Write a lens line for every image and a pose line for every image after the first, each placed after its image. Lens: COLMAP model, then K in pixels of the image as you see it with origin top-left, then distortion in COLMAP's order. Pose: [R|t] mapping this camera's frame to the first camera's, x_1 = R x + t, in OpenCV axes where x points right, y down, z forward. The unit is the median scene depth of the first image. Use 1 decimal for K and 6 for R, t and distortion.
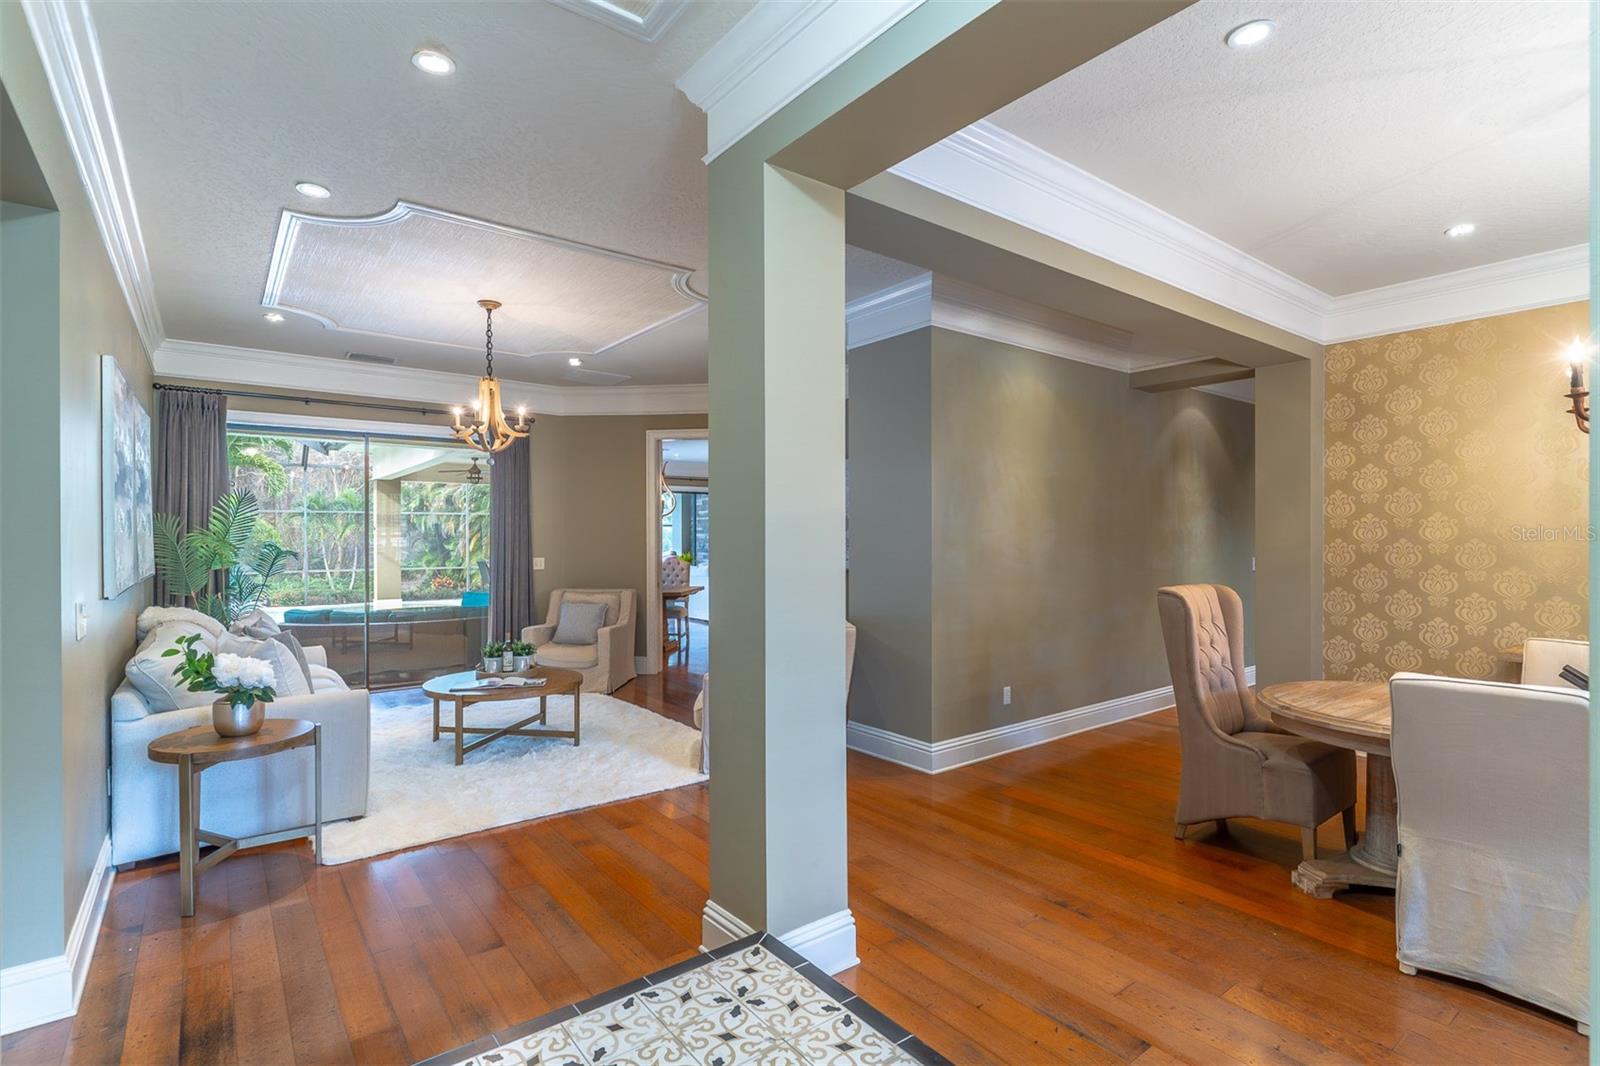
lens RADIAL K [[761.6, 0, 792.4], [0, 761.6, 535.4], [0, 0, 1]] dist [0.002186, 0.000097]
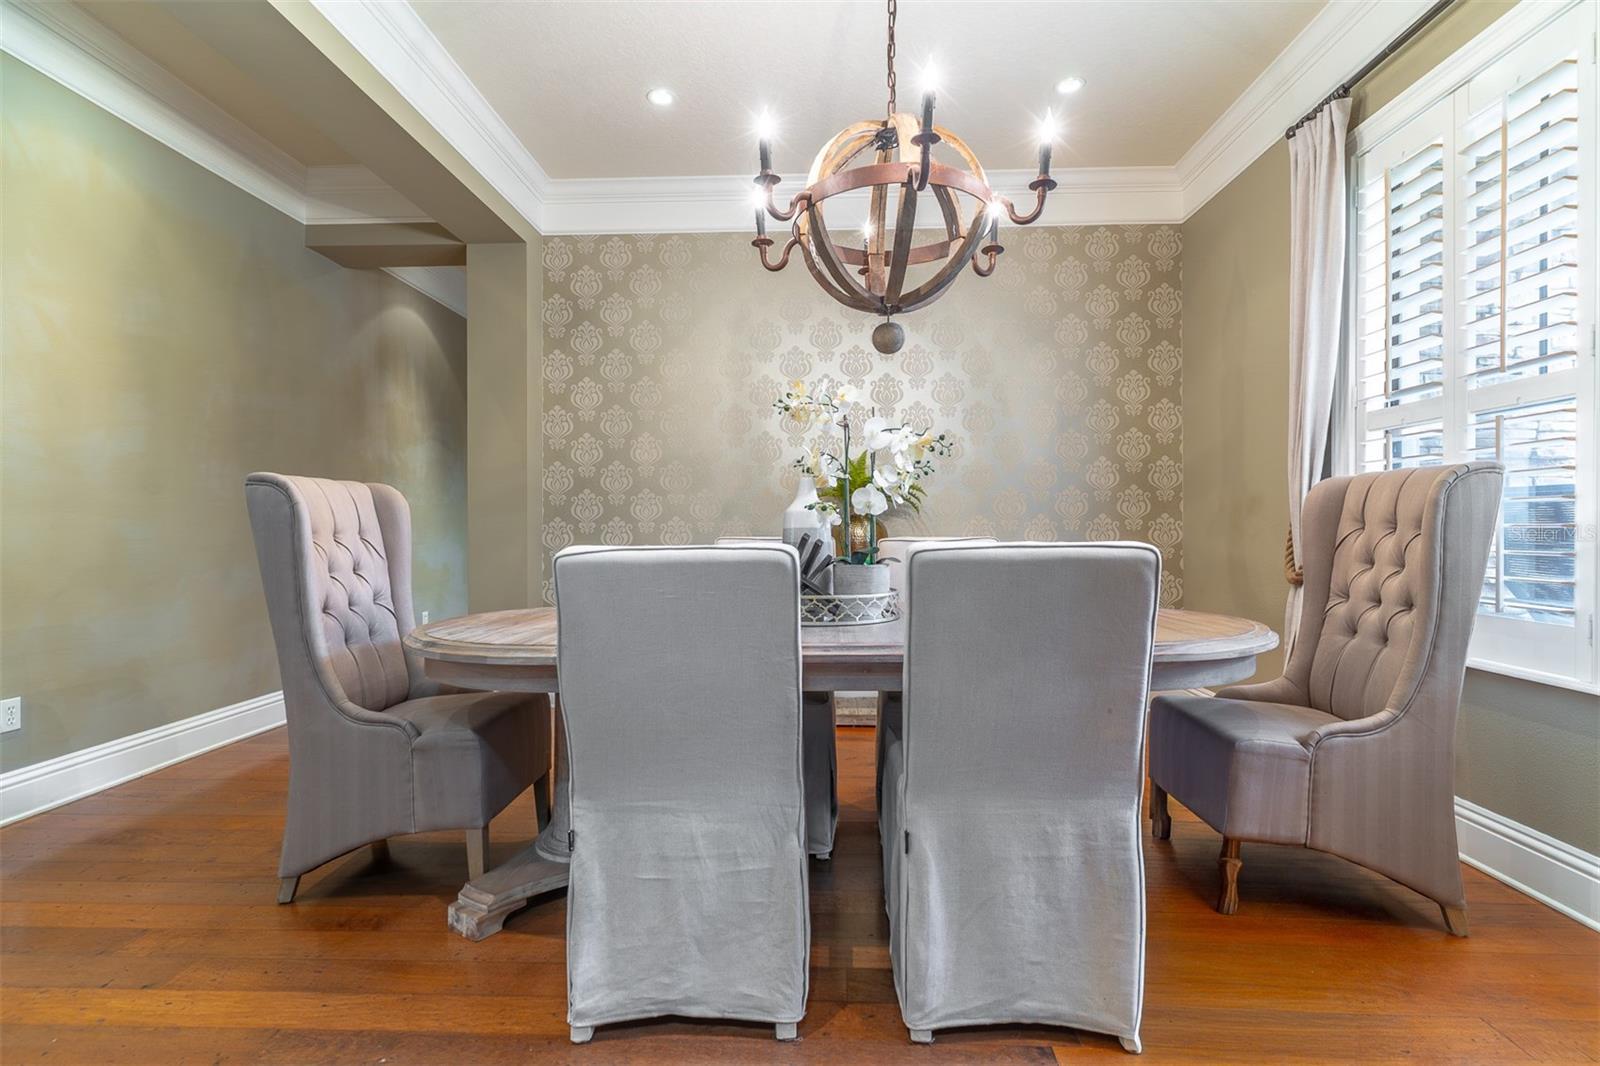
lens RADIAL K [[794.5, 0, 809.0], [0, 794.5, 522.8], [0, 0, 1]] dist [-0.001759, -0.000735]
pose [[0.629711, -0.003900, 0.776820, 0.283305], [0.001658, 0.999992, 0.003676, 0.104308], [-0.776828, -0.001026, 0.629712, 0.303404]]
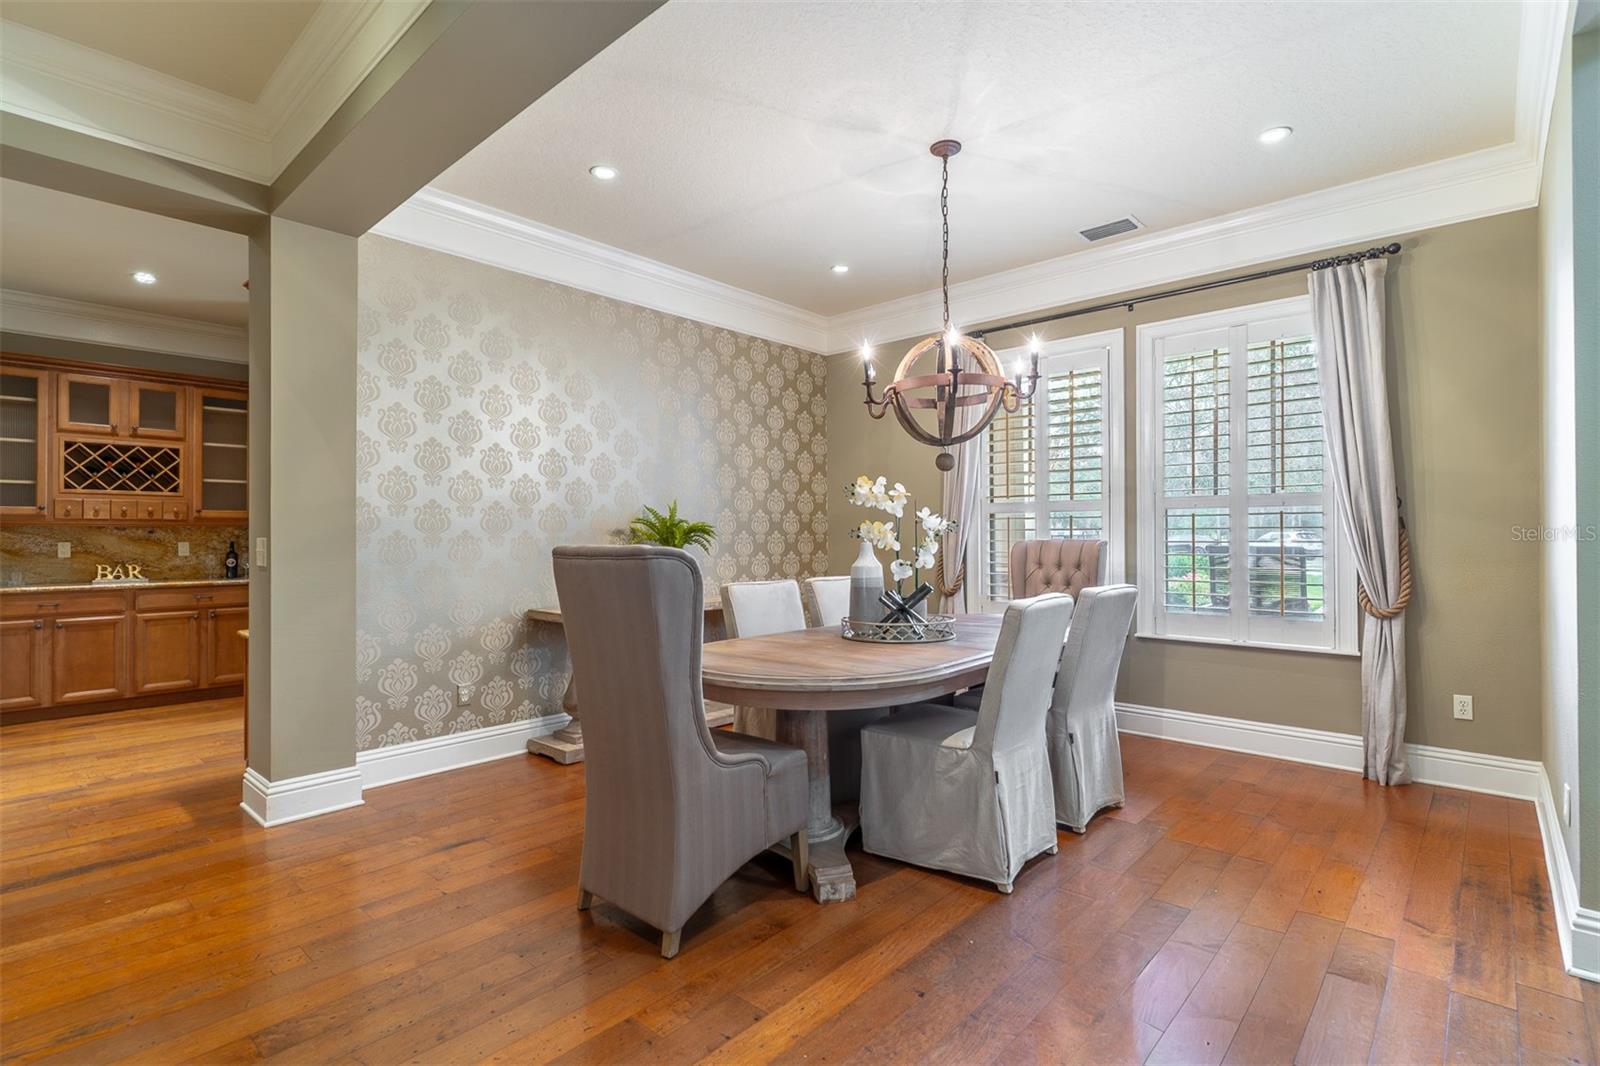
lens RADIAL K [[765.3, 0, 801.1], [0, 765.3, 537.3], [0, 0, 1]] dist [0.000303, -0.000285]
pose [[-0.170553, -0.005289, 0.985334, -0.113726], [0.009779, 0.999927, 0.007060, 0.054678], [-0.985300, 0.010839, -0.170488, 0.967931]]
